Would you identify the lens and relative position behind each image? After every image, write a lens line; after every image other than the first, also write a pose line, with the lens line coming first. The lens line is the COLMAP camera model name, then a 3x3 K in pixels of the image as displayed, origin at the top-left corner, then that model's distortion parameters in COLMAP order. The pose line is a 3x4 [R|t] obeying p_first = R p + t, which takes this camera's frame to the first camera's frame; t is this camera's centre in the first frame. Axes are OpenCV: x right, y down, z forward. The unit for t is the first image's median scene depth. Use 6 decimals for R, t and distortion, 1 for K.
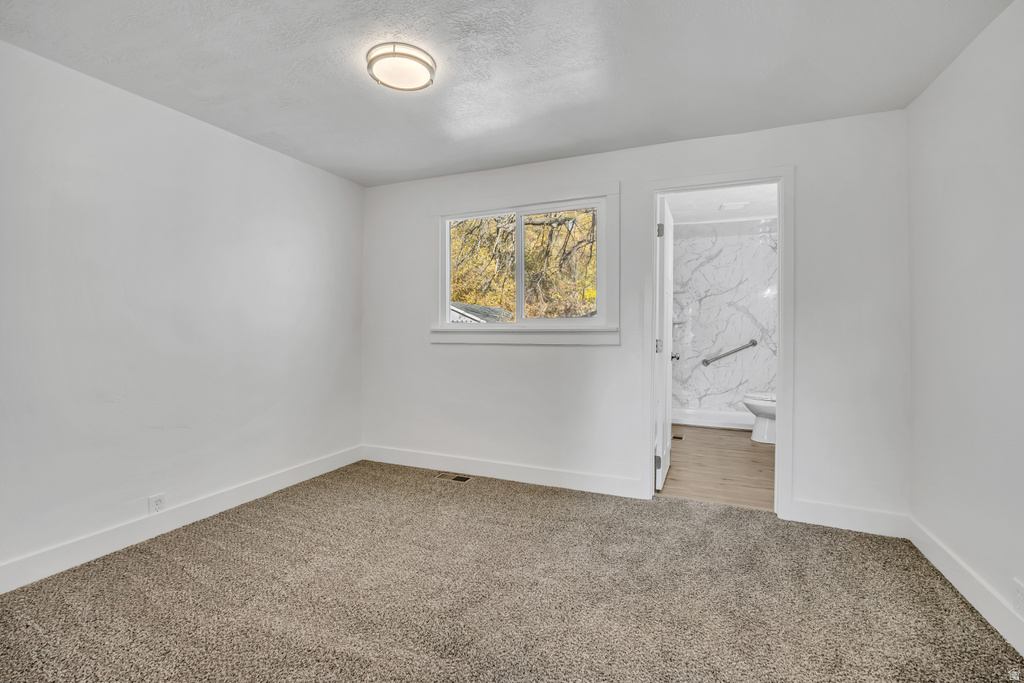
lens RADIAL K [[454.3, 0, 515.7], [0, 454.3, 334.9], [0, 0, 1]] dist [-0.015107, -0.000286]
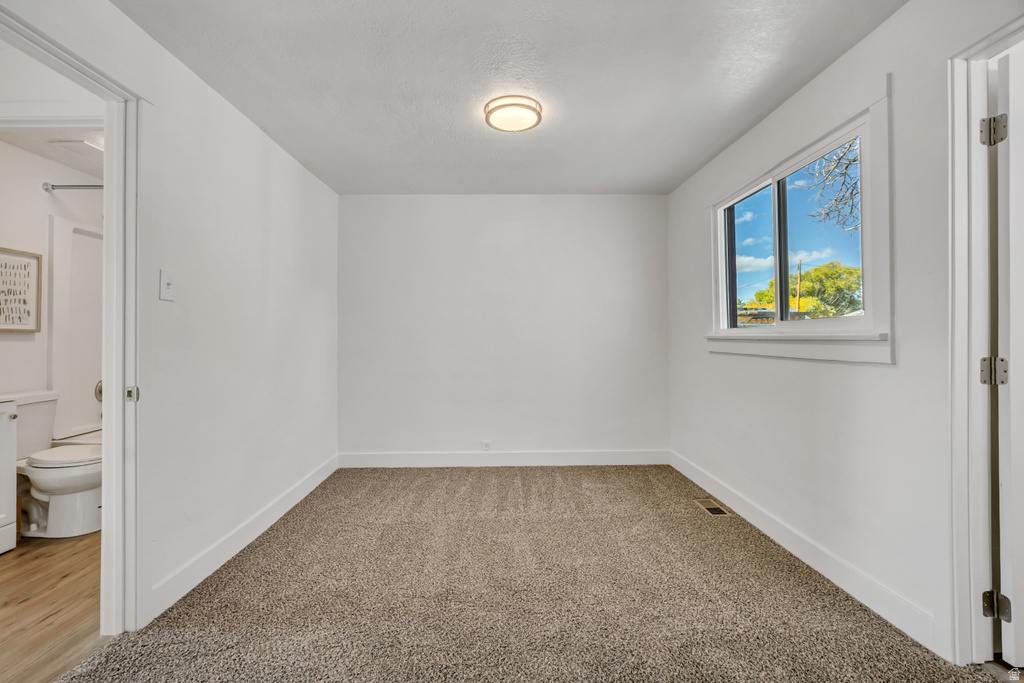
lens RADIAL K [[454.3, 0, 516.3], [0, 454.3, 335.0], [0, 0, 1]] dist [-0.015107, -0.000286]
pose [[0.410327, -0.005099, -0.911924, 0.549290], [-0.003851, 0.999966, -0.007324, -0.007856], [0.911931, 0.006517, 0.410293, 0.328930]]
